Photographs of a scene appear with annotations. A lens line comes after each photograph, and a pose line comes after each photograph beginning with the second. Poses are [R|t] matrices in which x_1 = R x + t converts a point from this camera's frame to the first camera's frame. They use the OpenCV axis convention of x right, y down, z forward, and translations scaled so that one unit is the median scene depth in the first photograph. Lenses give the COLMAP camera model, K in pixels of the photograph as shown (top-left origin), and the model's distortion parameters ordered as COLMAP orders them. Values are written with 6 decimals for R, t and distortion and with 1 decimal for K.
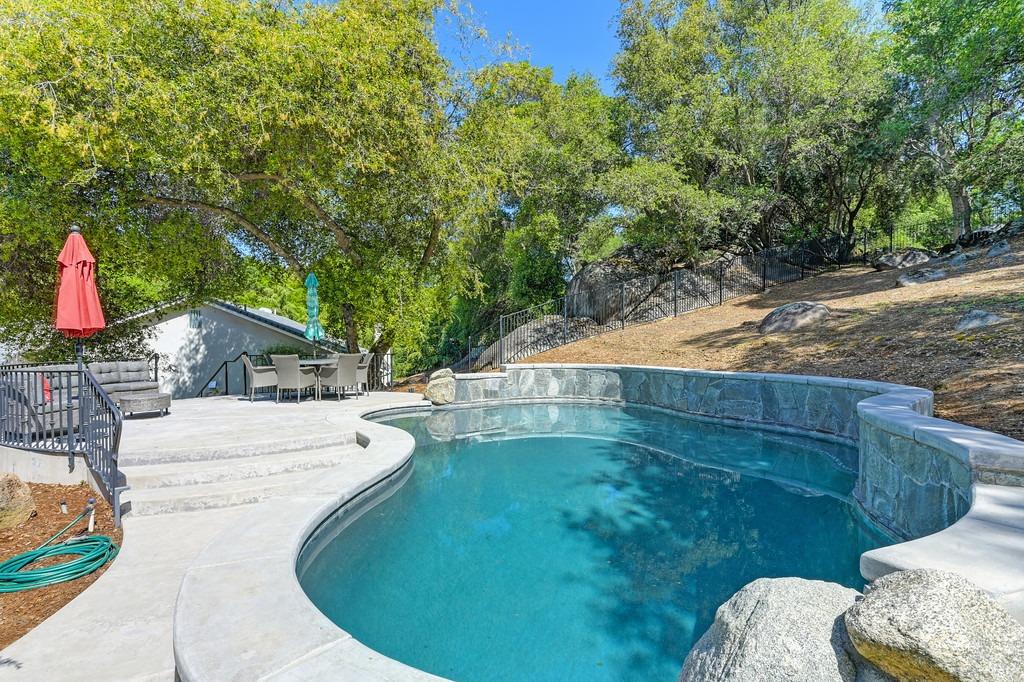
lens RADIAL K [[483.6, 0, 512.0], [0, 483.6, 341.0], [0, 0, 1]] dist [0.000045, 0.000002]
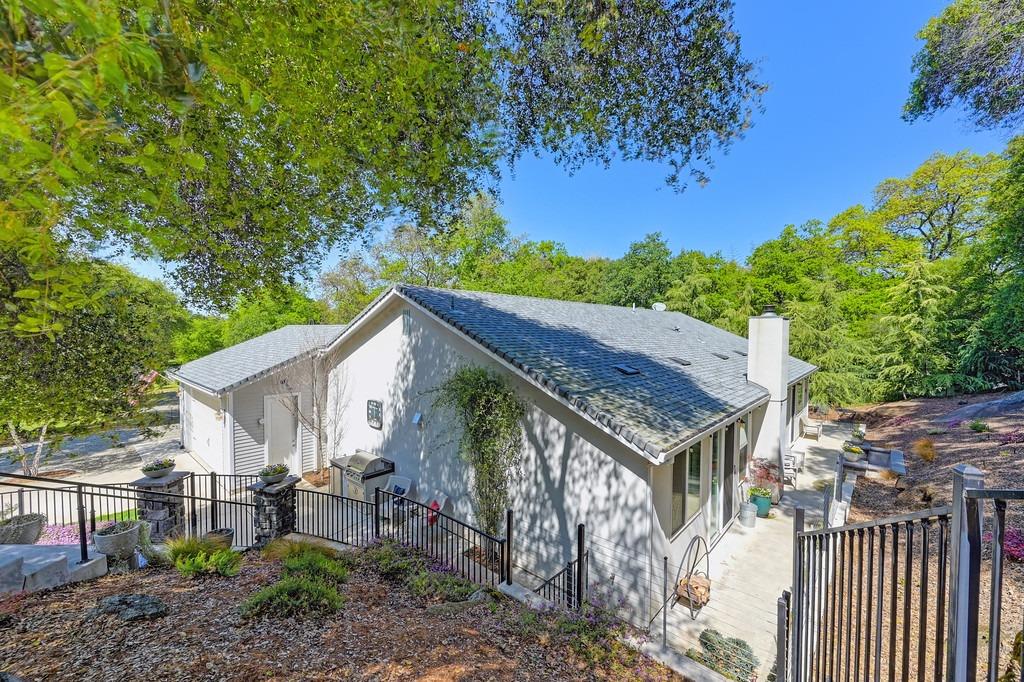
lens RADIAL K [[416.7, 0, 512.0], [0, 416.7, 341.0], [0, 0, 1]] dist [0.000001, 0.000019]
pose [[0.539051, 0.028576, -0.841788, -0.065022], [-0.010299, 0.999573, 0.027337, -0.037417], [0.842210, -0.006067, 0.539115, 0.799031]]
